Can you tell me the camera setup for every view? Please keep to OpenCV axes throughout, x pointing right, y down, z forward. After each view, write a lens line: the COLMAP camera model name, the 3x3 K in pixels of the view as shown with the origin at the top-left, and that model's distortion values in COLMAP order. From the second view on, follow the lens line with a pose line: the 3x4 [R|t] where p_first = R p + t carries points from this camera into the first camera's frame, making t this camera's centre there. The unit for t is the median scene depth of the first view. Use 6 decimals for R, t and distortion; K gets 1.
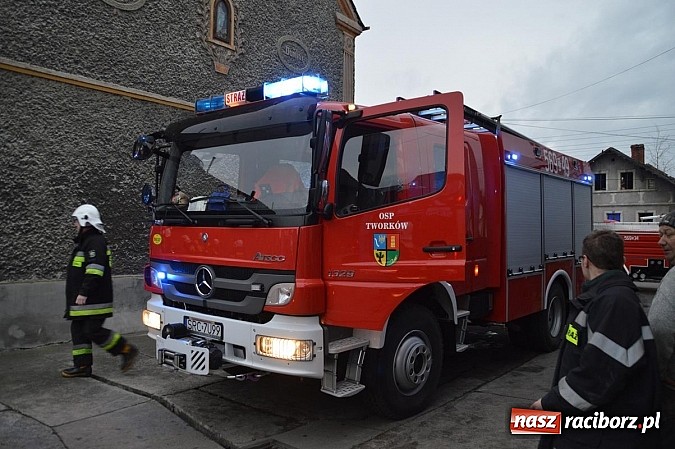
lens RADIAL K [[553.3, 0, 337.5], [0, 553.3, 224.5], [0, 0, 1]] dist [-0.164968, 0.137591]
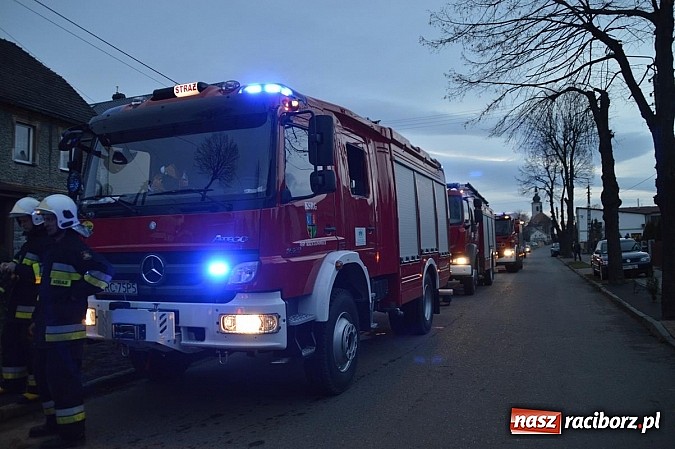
lens RADIAL K [[553.3, 0, 337.5], [0, 553.3, 224.5], [0, 0, 1]] dist [-0.164968, 0.137591]
pose [[0.949843, -0.023763, 0.311823, -0.255170], [0.034161, 0.999026, -0.027928, 0.067935], [-0.310856, 0.037179, 0.949730, -0.066282]]
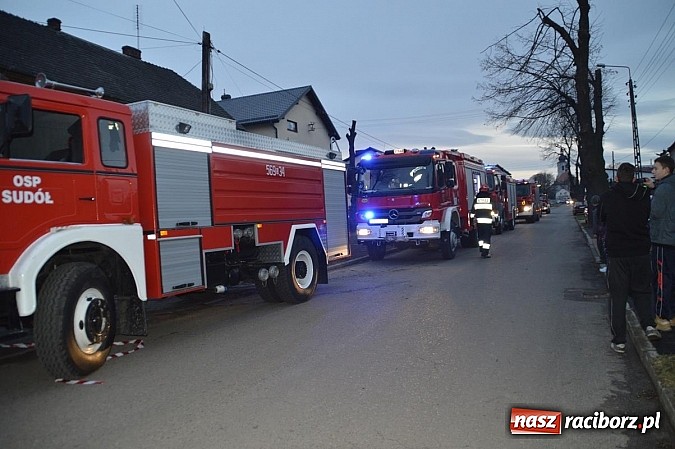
lens RADIAL K [[553.3, 0, 337.5], [0, 553.3, 224.5], [0, 0, 1]] dist [-0.164968, 0.137591]
pose [[0.963048, -0.069249, 0.260276, -1.450649], [0.061631, 0.997401, 0.037326, 0.032179], [-0.262184, -0.019906, 0.964813, -2.005524]]
